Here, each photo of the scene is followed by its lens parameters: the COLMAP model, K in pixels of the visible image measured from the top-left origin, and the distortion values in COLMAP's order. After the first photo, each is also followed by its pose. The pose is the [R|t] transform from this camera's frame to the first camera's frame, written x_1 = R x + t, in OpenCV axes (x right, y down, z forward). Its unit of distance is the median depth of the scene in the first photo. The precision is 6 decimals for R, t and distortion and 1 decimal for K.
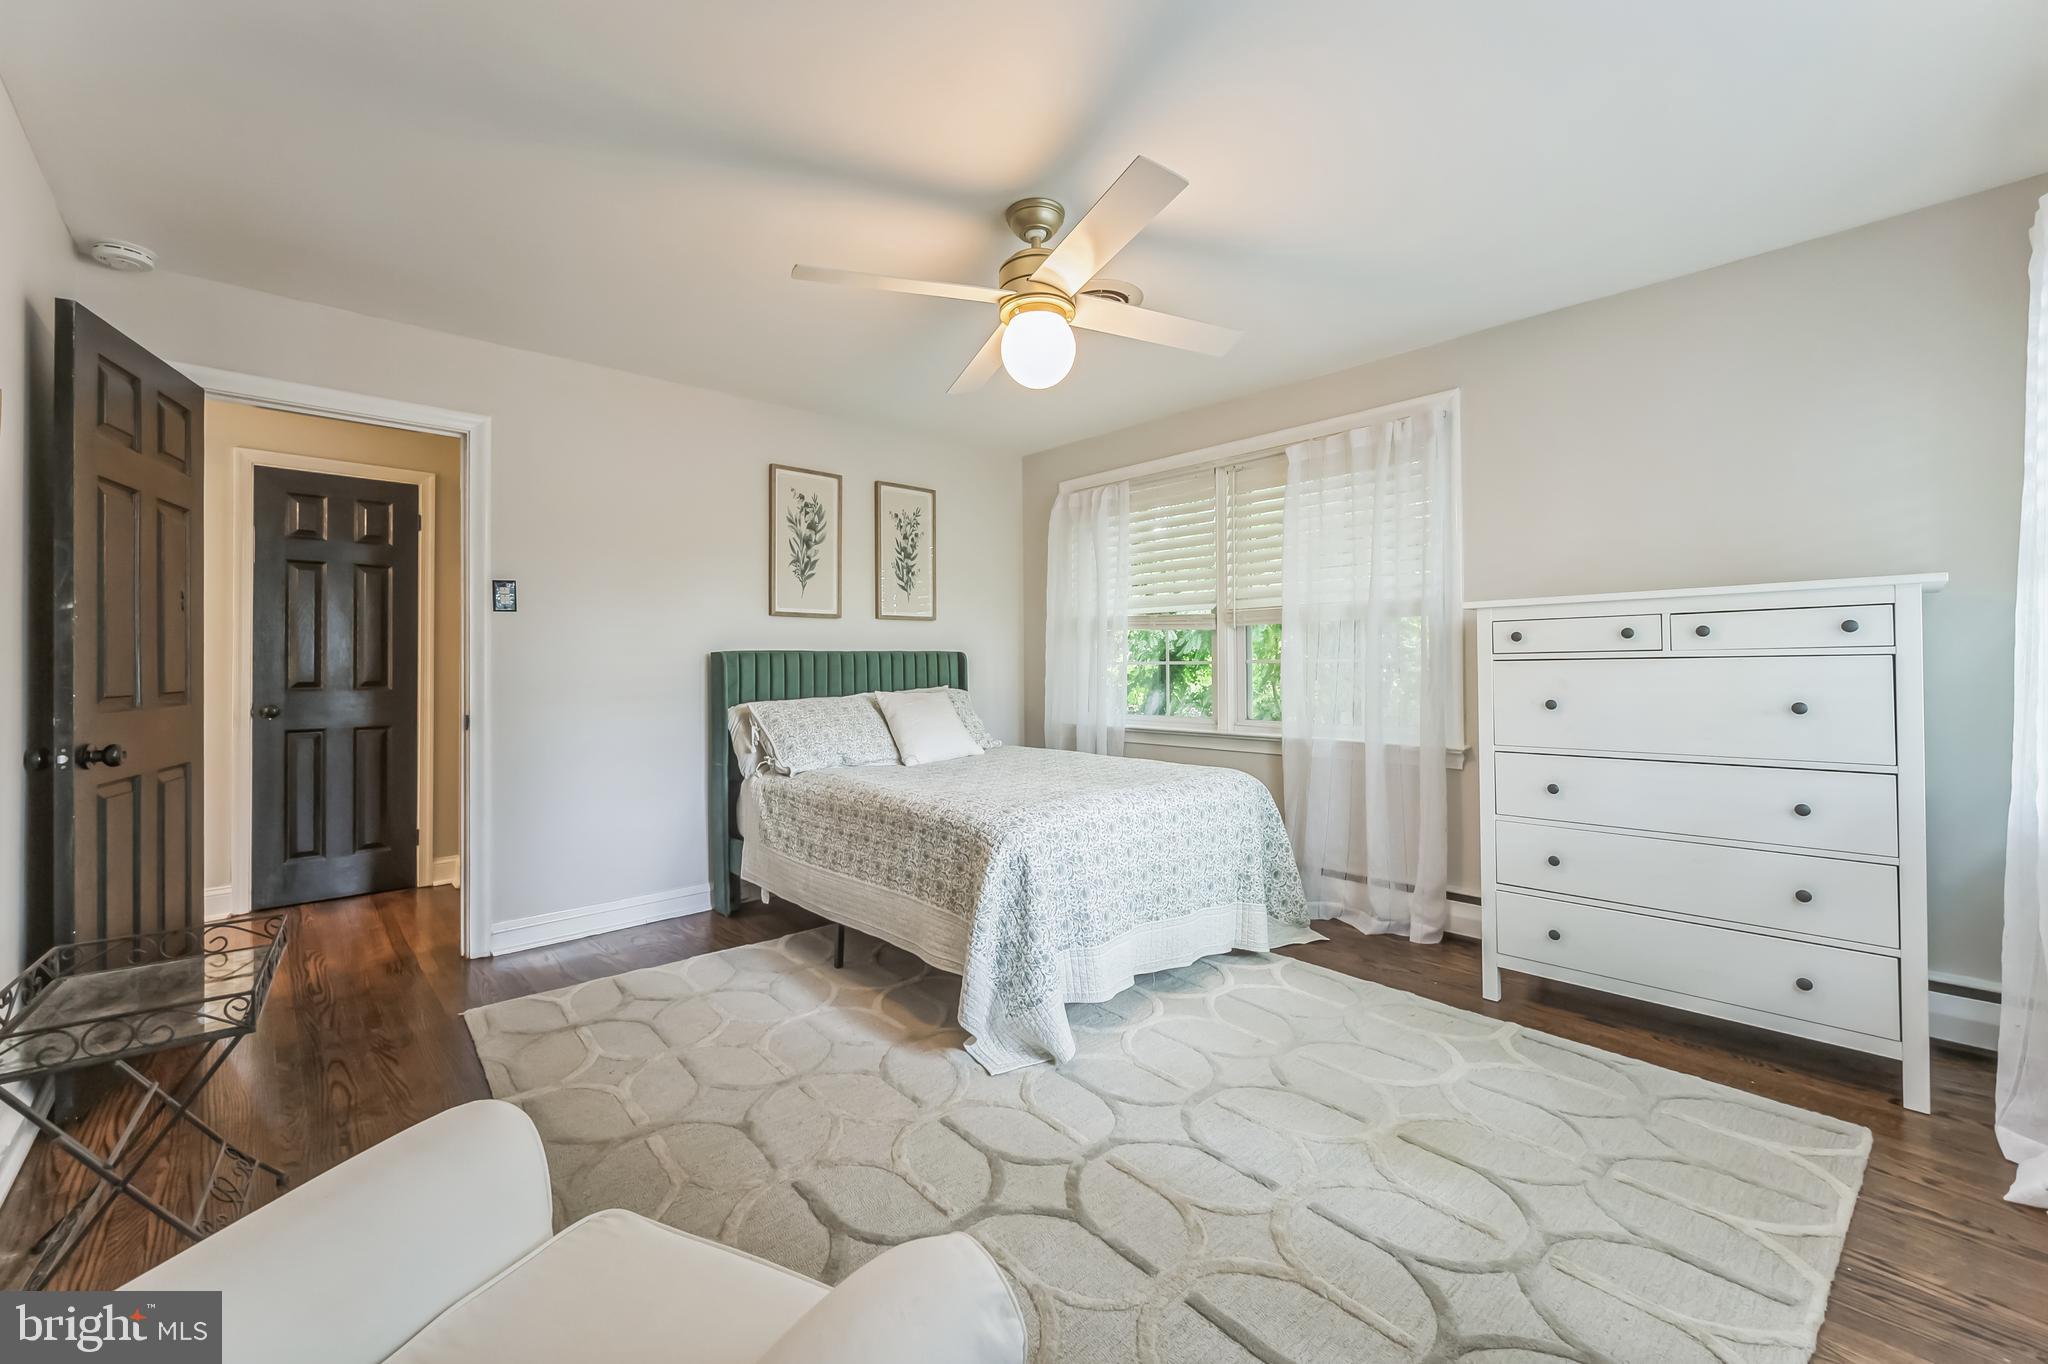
lens RADIAL K [[817.6, 0, 1023.3], [0, 817.6, 660.6], [0, 0, 1]] dist [-0.003083, -0.000528]
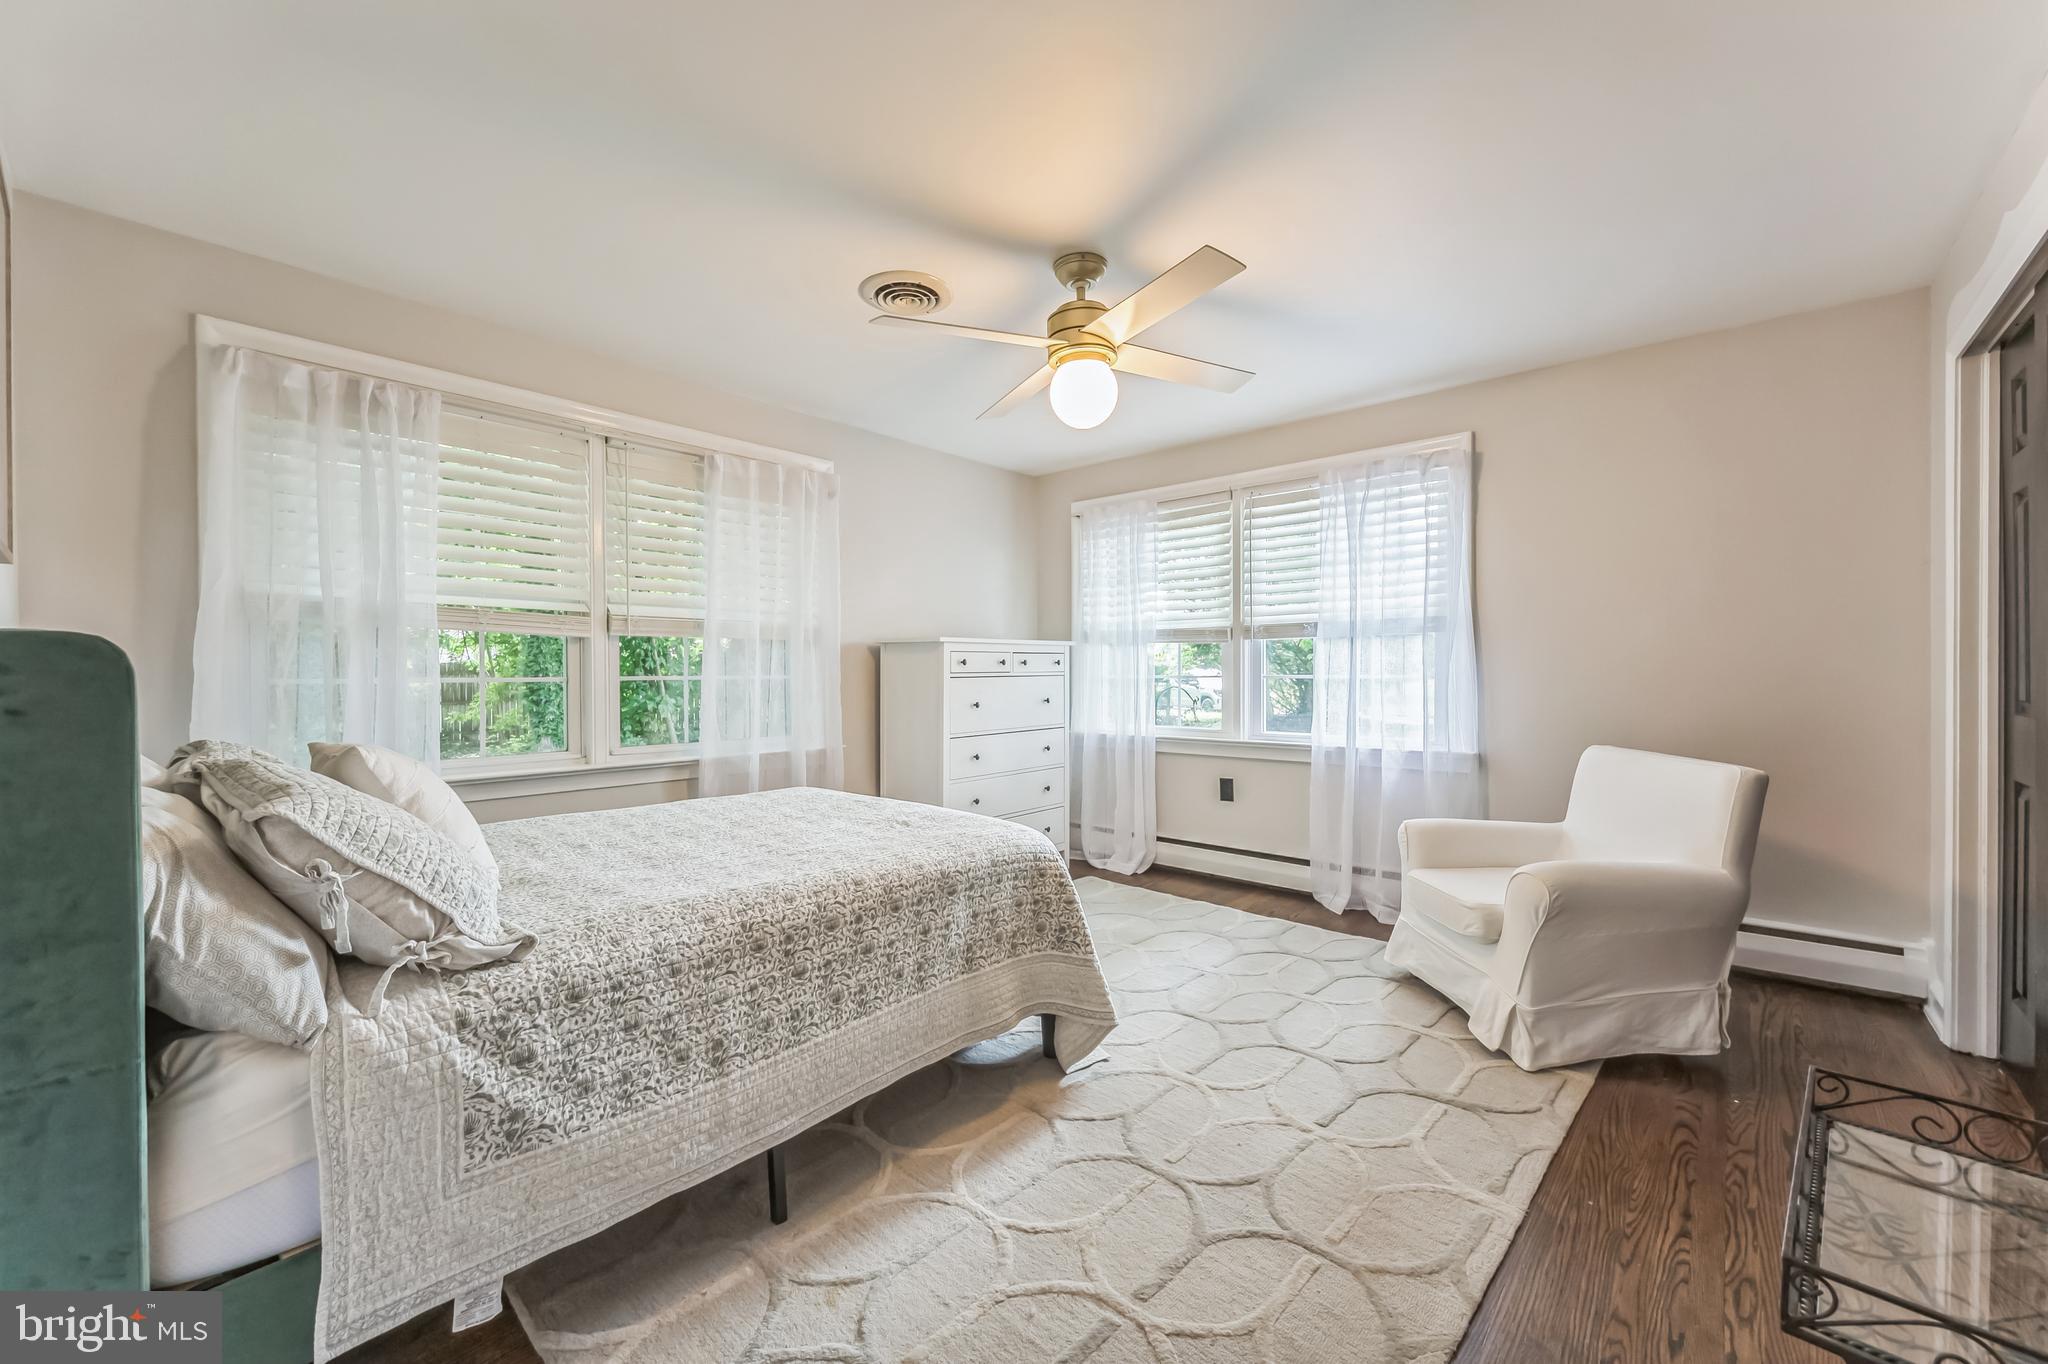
lens RADIAL K [[817.6, 0, 1020.8], [0, 817.6, 683.2], [0, 0, 1]] dist [-0.003083, -0.000528]
pose [[-0.107185, -0.002535, 0.994236, -0.606318], [-0.000246, 0.999997, 0.002524, 0.004047], [-0.994239, 0.000026, -0.107185, 0.679035]]
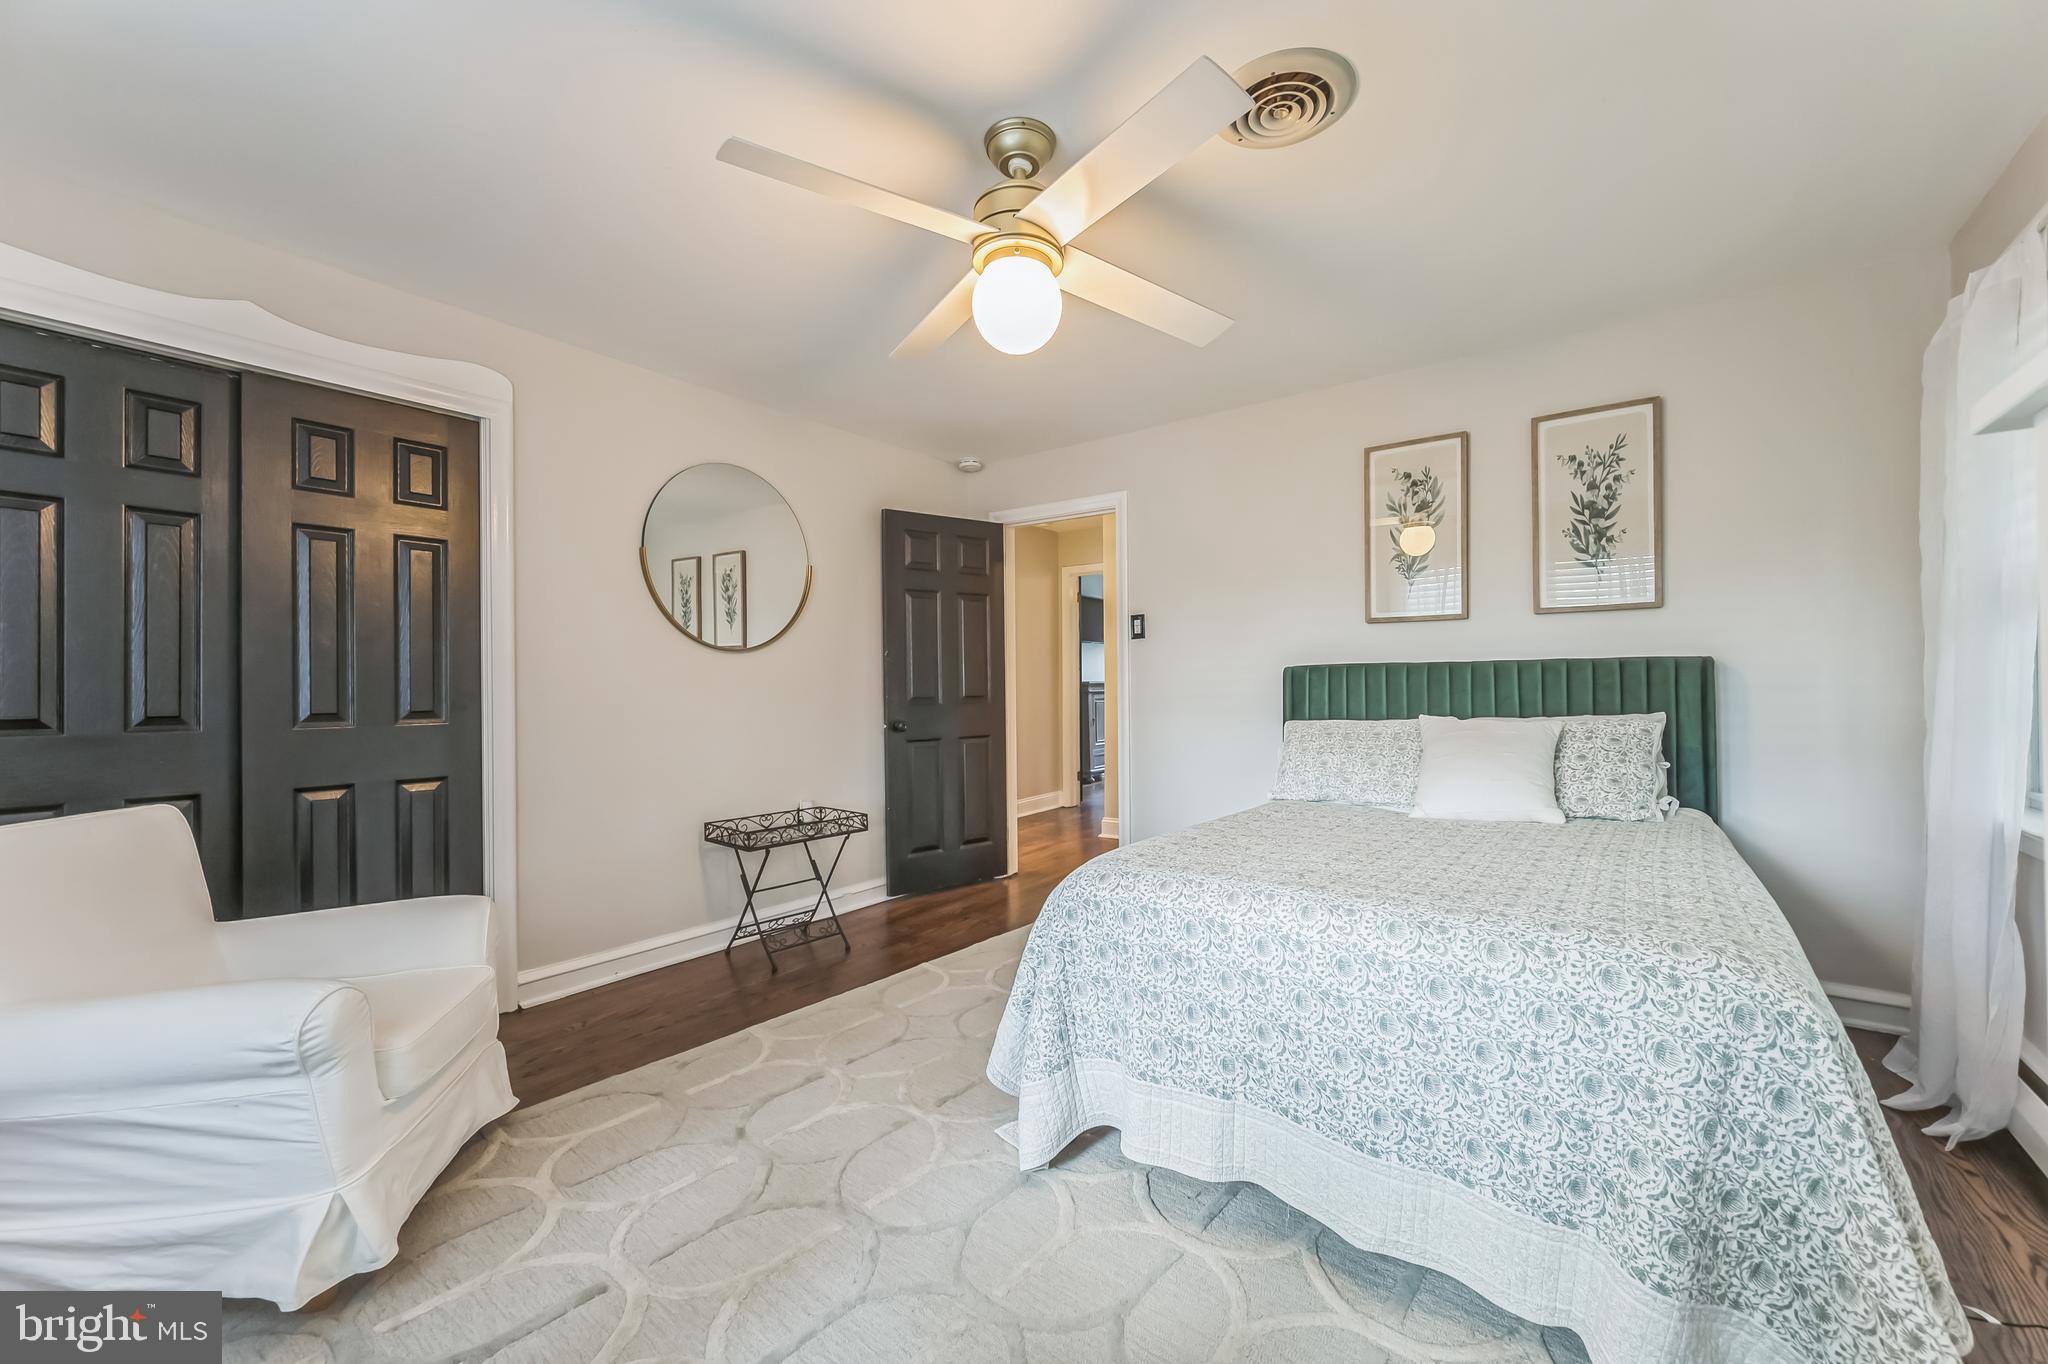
lens RADIAL K [[817.6, 0, 1018.6], [0, 817.6, 678.7], [0, 0, 1]] dist [-0.003083, -0.000528]
pose [[0.169498, -0.000632, -0.985530, 0.482353], [0.007481, 0.999972, 0.000646, 0.000454], [0.985502, -0.007482, 0.169498, 0.486175]]
